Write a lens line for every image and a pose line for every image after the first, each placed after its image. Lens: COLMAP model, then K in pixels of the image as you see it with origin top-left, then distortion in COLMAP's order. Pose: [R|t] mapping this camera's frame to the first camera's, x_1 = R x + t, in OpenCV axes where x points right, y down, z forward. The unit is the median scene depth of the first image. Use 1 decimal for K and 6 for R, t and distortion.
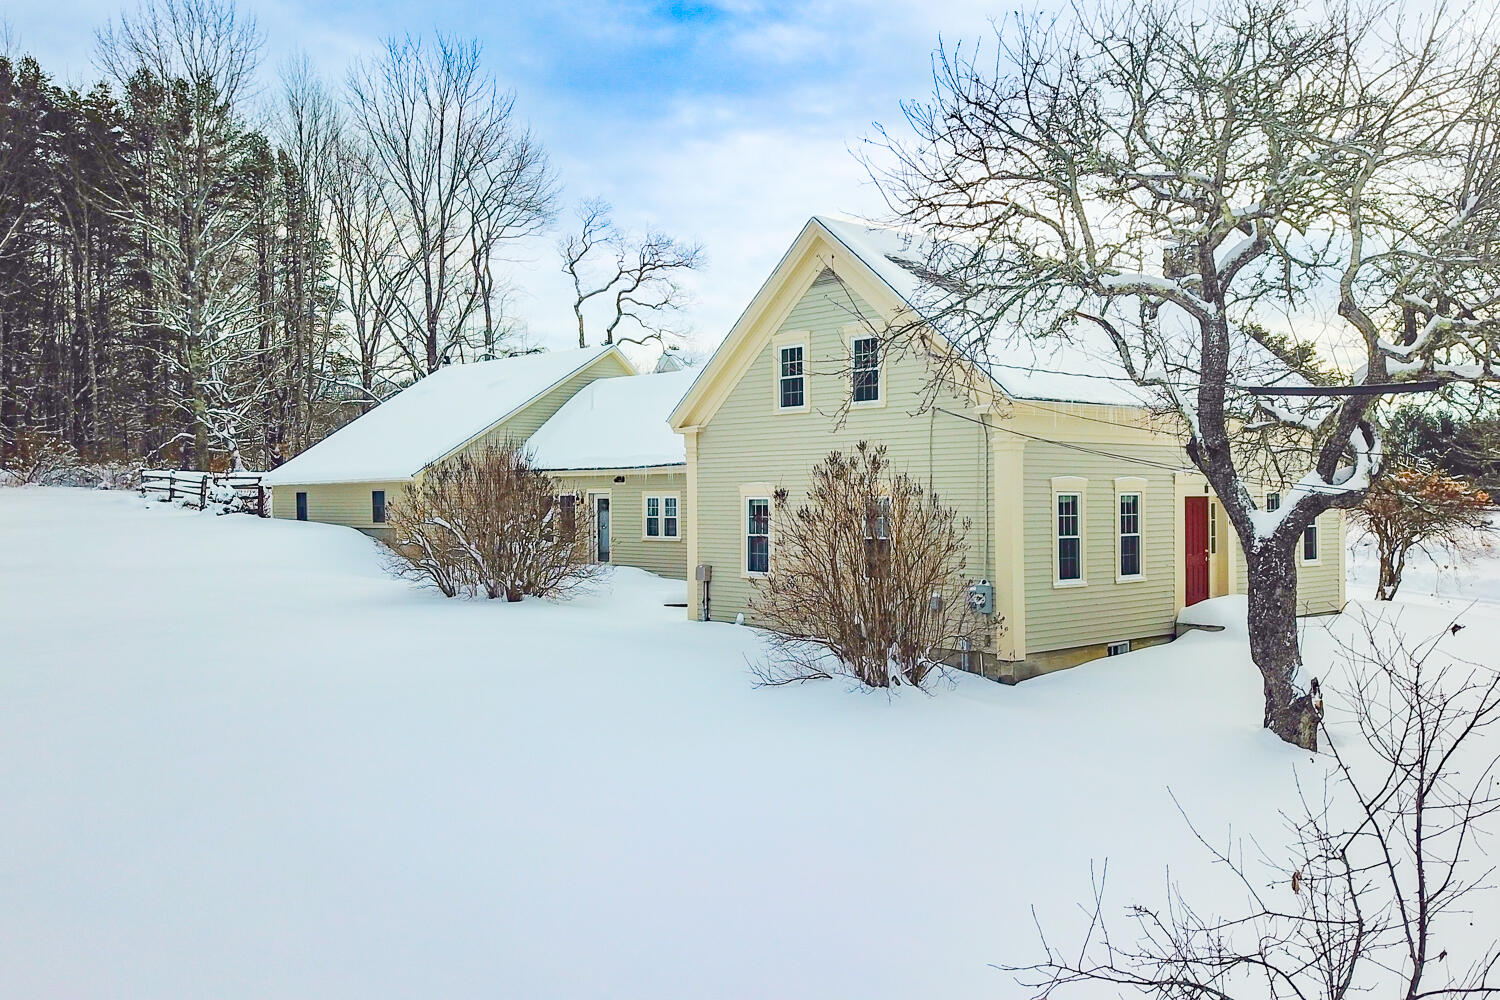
lens RADIAL K [[1360.3, 0, 761.2], [0, 1360.3, 502.5], [0, 0, 1]] dist [0.029441, -0.018004]
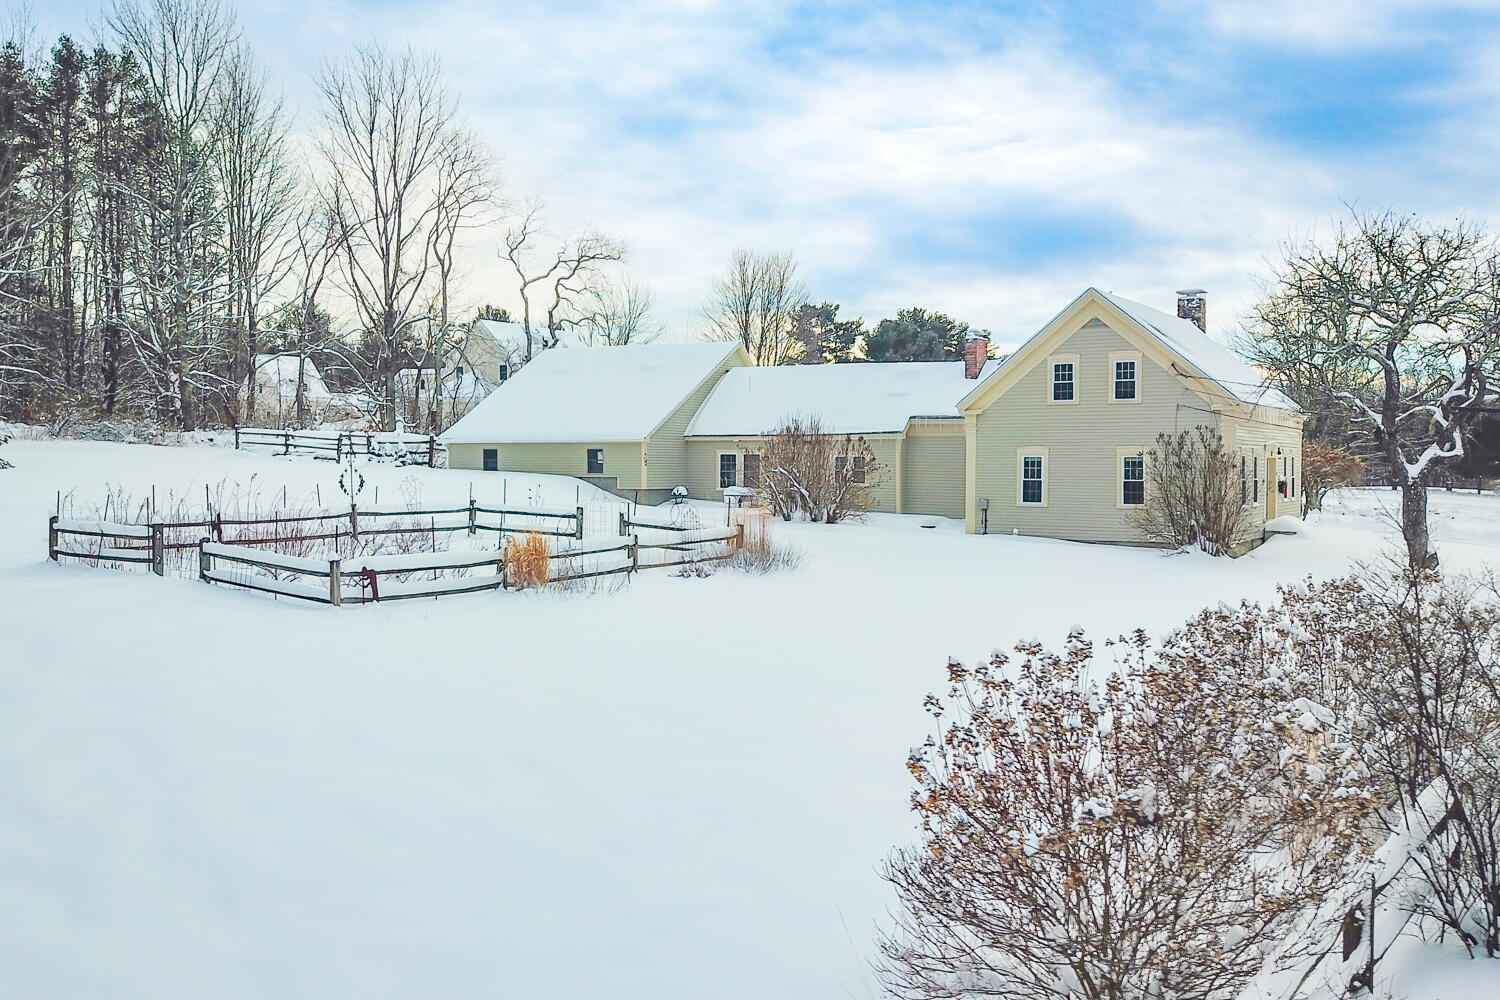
lens RADIAL K [[1360.3, 0, 761.2], [0, 1360.3, 502.5], [0, 0, 1]] dist [0.029441, -0.018004]
pose [[0.958907, 0.003013, 0.283705, -0.425989], [-0.010018, 0.999680, 0.023242, 0.009472], [-0.283544, -0.025129, 0.958630, -0.251444]]
